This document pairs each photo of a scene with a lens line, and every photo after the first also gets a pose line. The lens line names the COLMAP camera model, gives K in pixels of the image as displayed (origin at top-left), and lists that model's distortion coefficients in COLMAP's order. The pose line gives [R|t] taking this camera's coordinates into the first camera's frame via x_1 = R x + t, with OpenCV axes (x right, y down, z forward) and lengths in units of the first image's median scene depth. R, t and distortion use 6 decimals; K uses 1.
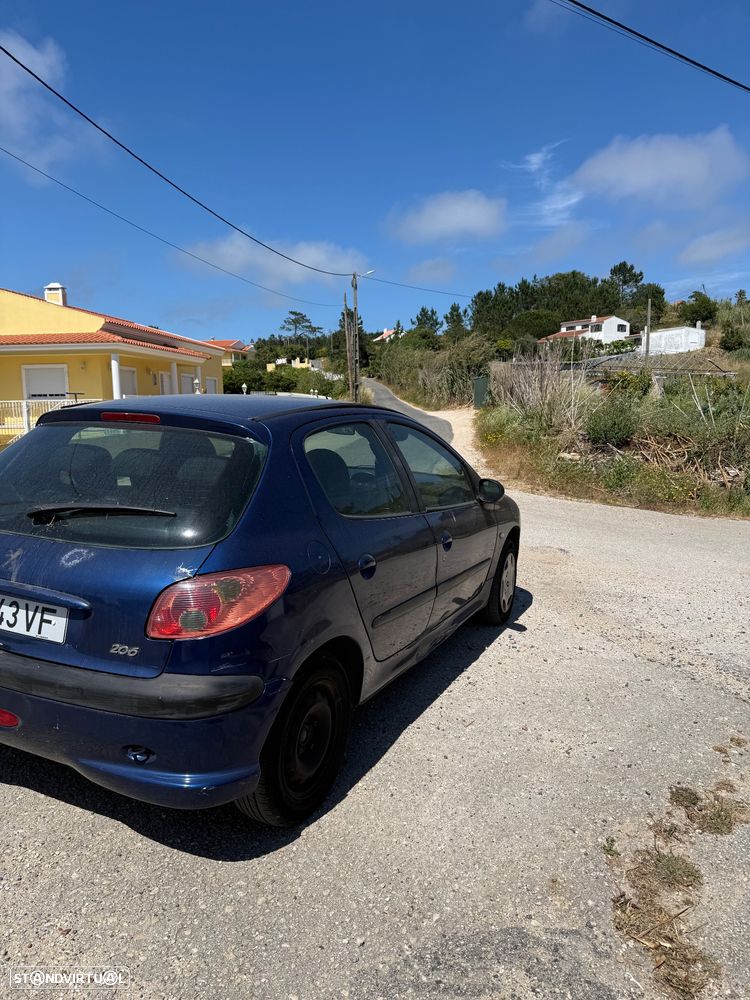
lens RADIAL K [[769.9, 0, 355.3], [0, 769.9, 510.7], [0, 0, 1]] dist [0.020960, -0.046338]
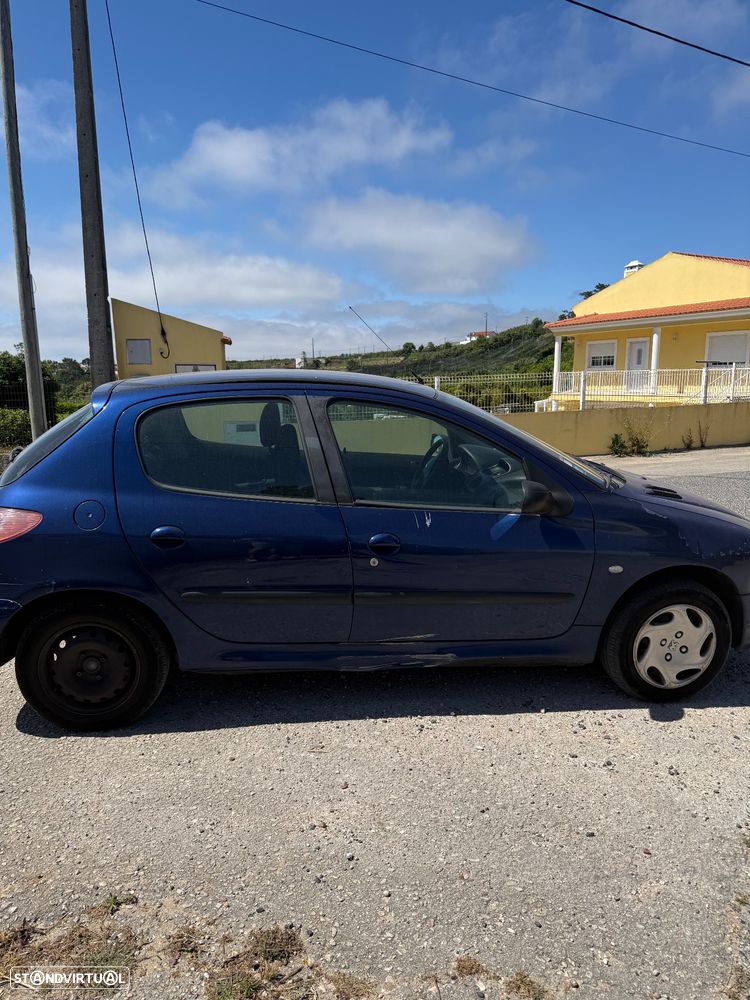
lens RADIAL K [[694.9, 0, 369.5], [0, 694.9, 495.7], [0, 0, 1]] dist [0.029866, -0.026388]
pose [[0.523882, 0.152168, -0.838089, 0.880683], [-0.111612, 0.987694, 0.109563, -0.134813], [0.844447, 0.036143, 0.534418, 0.620605]]
